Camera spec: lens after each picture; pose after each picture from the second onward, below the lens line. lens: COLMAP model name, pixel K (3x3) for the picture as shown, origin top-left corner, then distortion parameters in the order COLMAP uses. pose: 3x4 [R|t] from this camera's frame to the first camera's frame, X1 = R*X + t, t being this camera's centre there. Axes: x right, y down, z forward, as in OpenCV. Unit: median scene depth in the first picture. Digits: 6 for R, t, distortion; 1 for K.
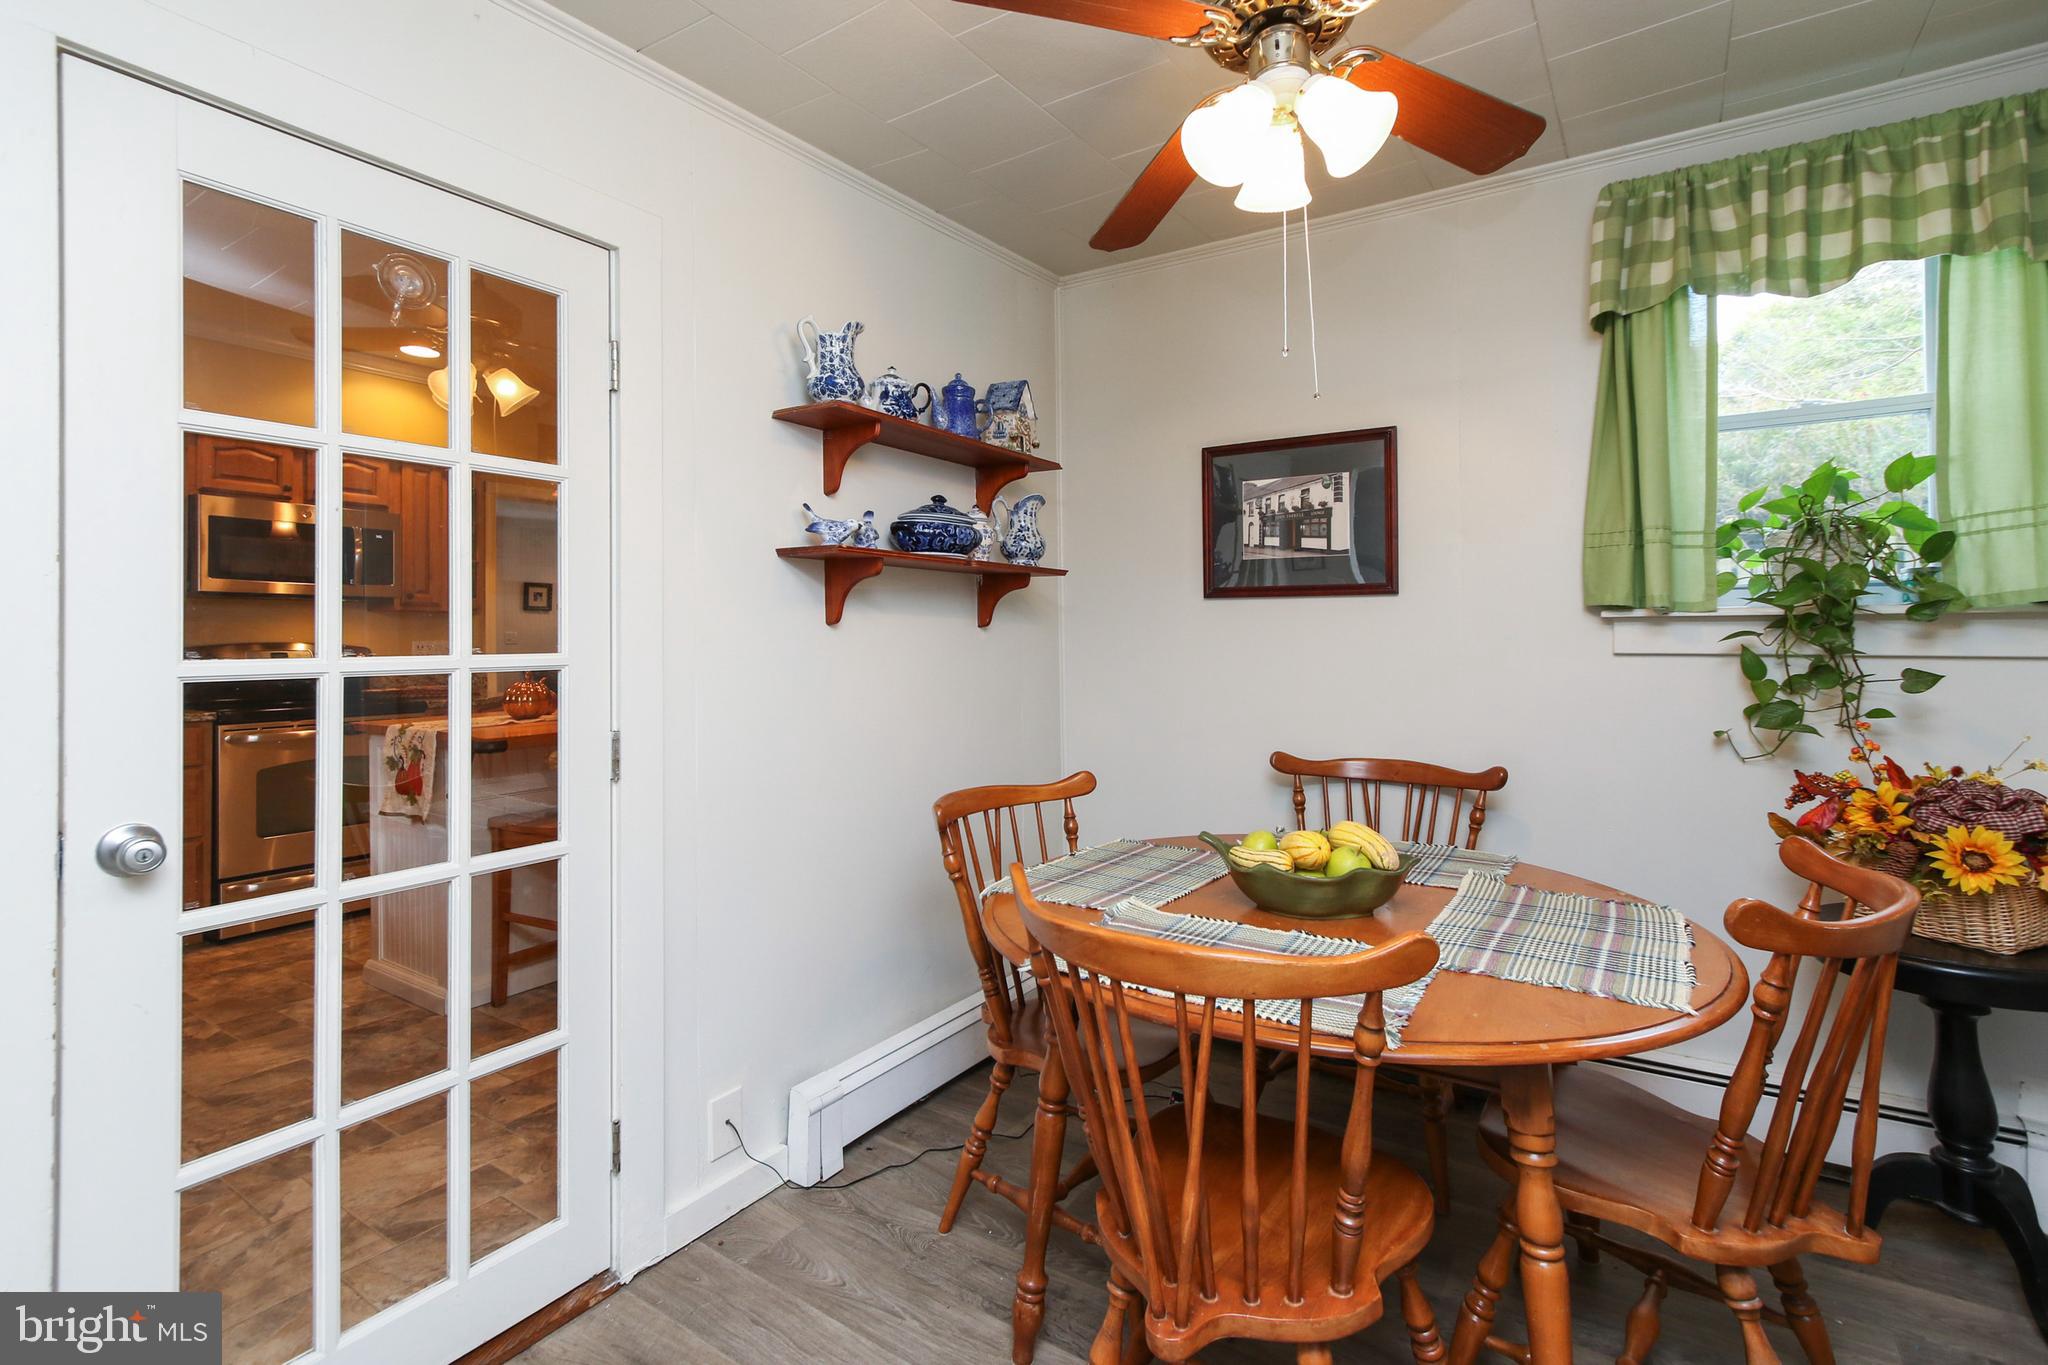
lens RADIAL K [[927.7, 0, 1024.8], [0, 927.7, 646.5], [0, 0, 1]] dist [-0.000459, 0.005092]
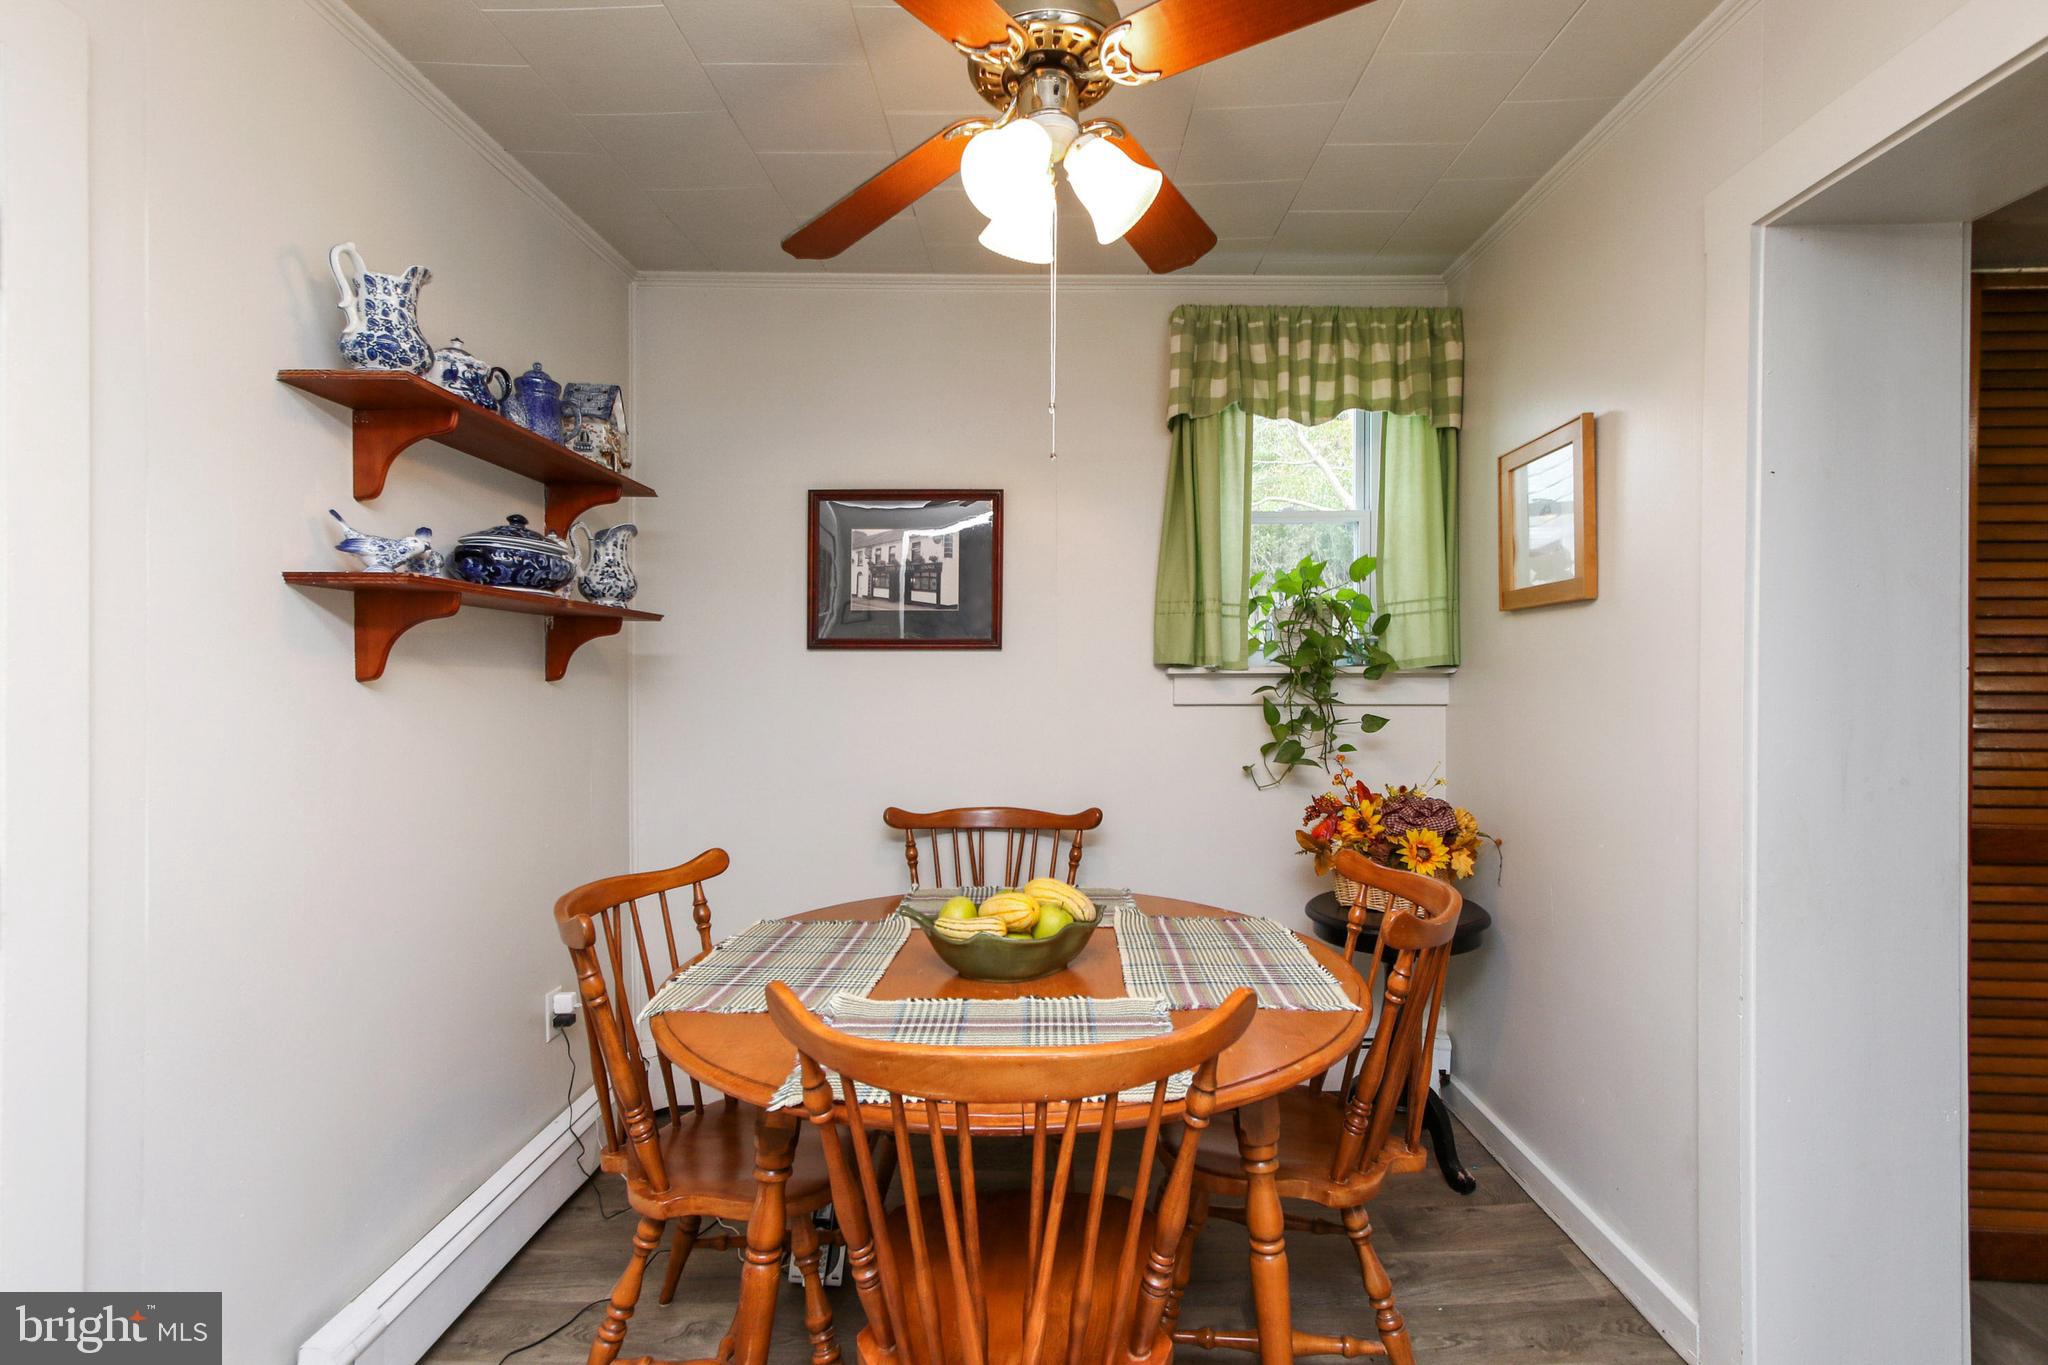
lens RADIAL K [[919.4, 0, 1017.5], [0, 919.4, 690.5], [0, 0, 1]] dist [0.003299, 0.000519]
pose [[0.844300, -0.006863, 0.535827, -0.178923], [0.006023, 0.999976, 0.003318, -0.016840], [-0.535837, 0.000426, 0.844321, 0.136640]]
